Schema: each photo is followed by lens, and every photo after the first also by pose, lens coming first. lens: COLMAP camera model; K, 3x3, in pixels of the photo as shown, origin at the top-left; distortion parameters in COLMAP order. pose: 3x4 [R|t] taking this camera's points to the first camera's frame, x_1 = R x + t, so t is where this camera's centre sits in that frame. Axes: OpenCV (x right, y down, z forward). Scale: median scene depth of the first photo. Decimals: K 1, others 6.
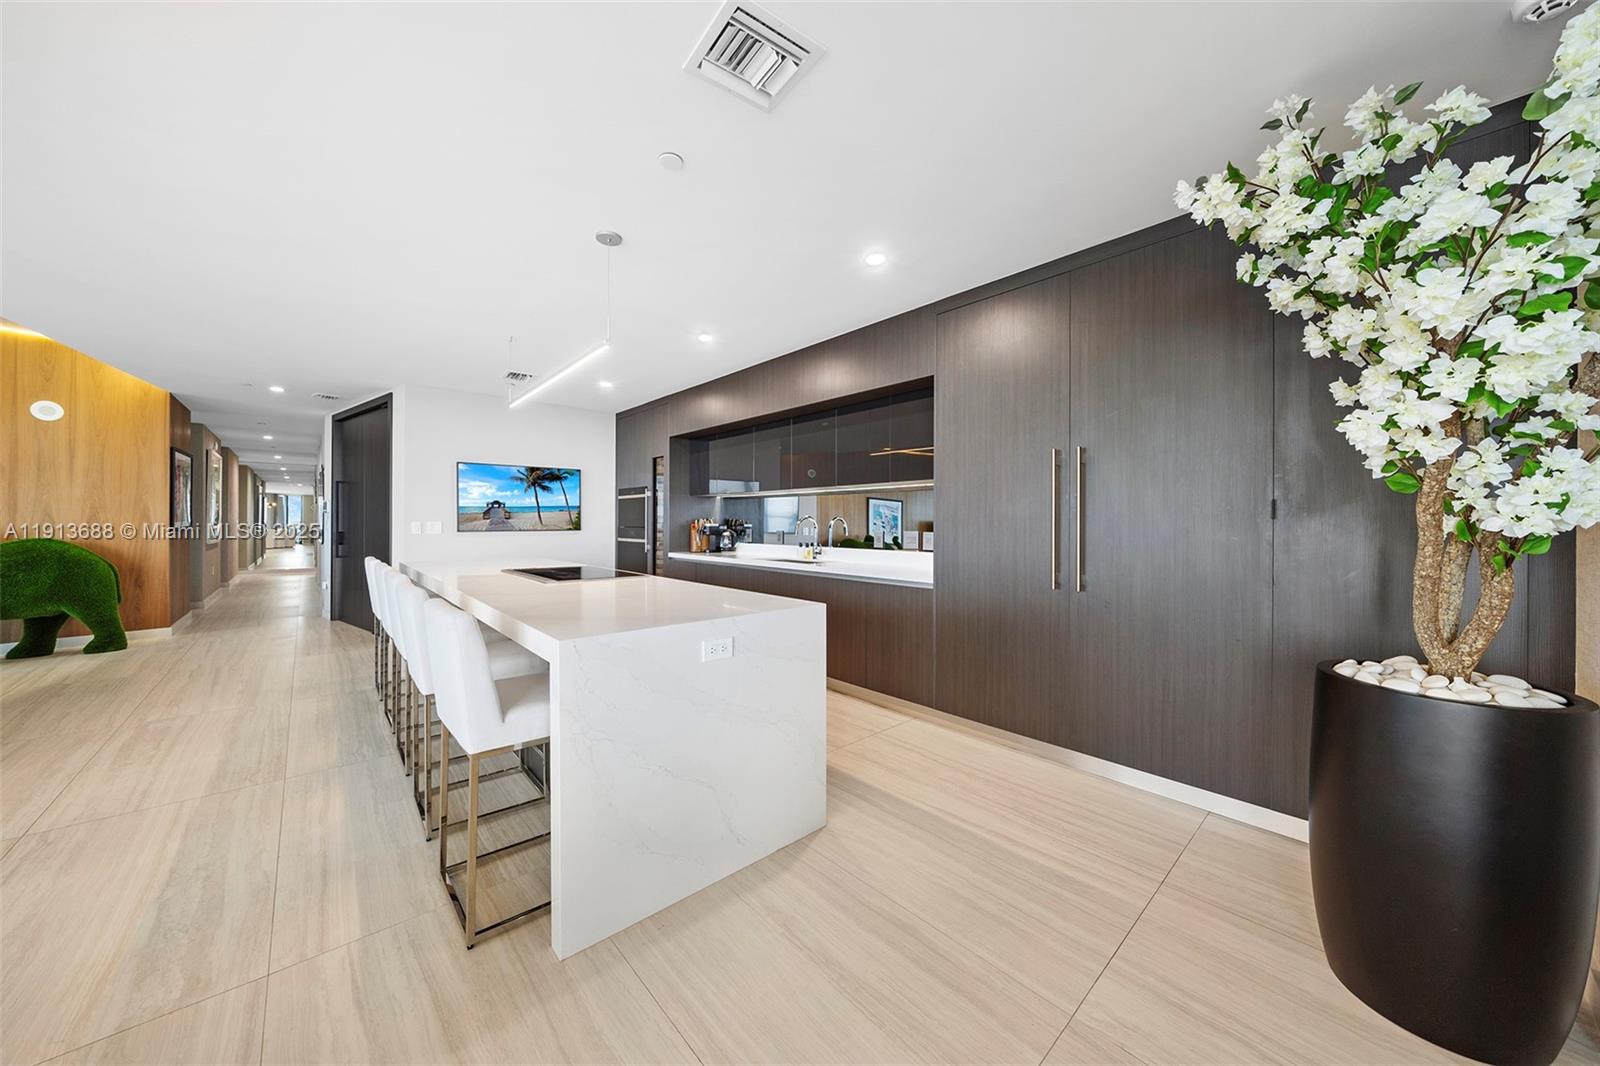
lens RADIAL K [[538.5, 0, 798.1], [0, 538.5, 523.9], [0, 0, 1]] dist [-0.007592, -0.000041]
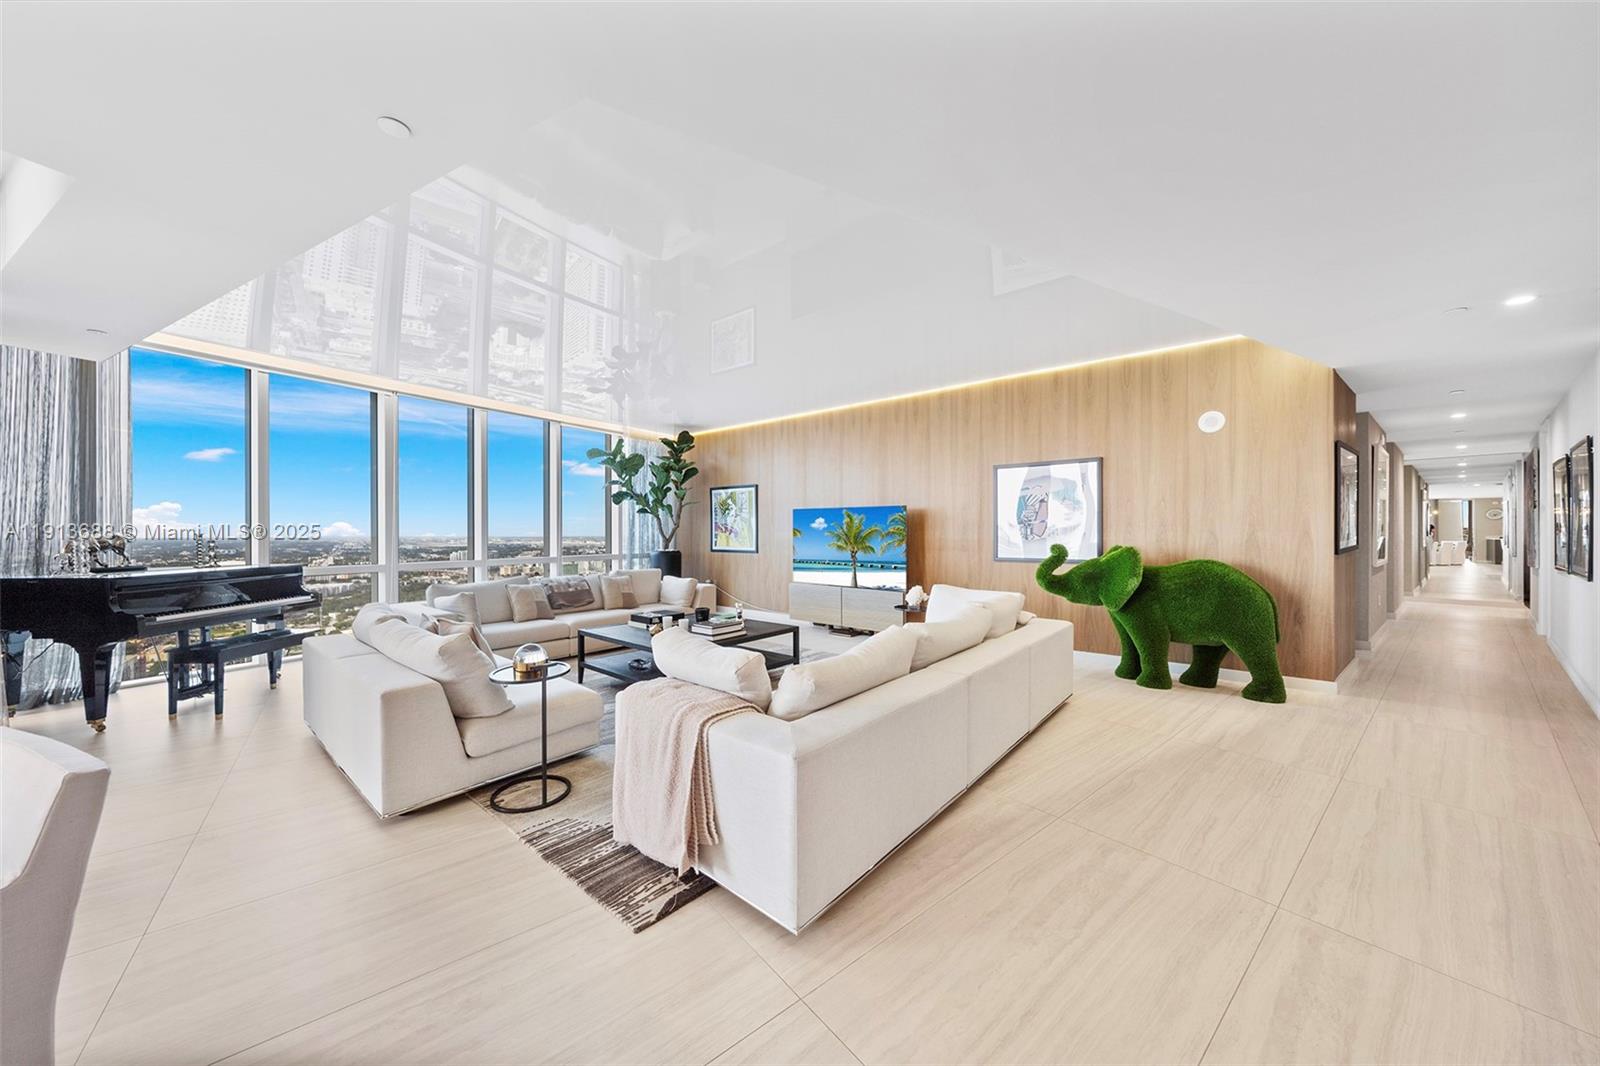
lens RADIAL K [[546.2, 0, 792.6], [0, 546.2, 533.7], [0, 0, 1]] dist [-0.004110, -0.000101]
pose [[-0.063878, -0.003449, -0.997952, -0.389014], [0.002234, 0.999991, -0.003599, -0.013919], [0.997955, -0.002459, -0.063870, 0.305874]]
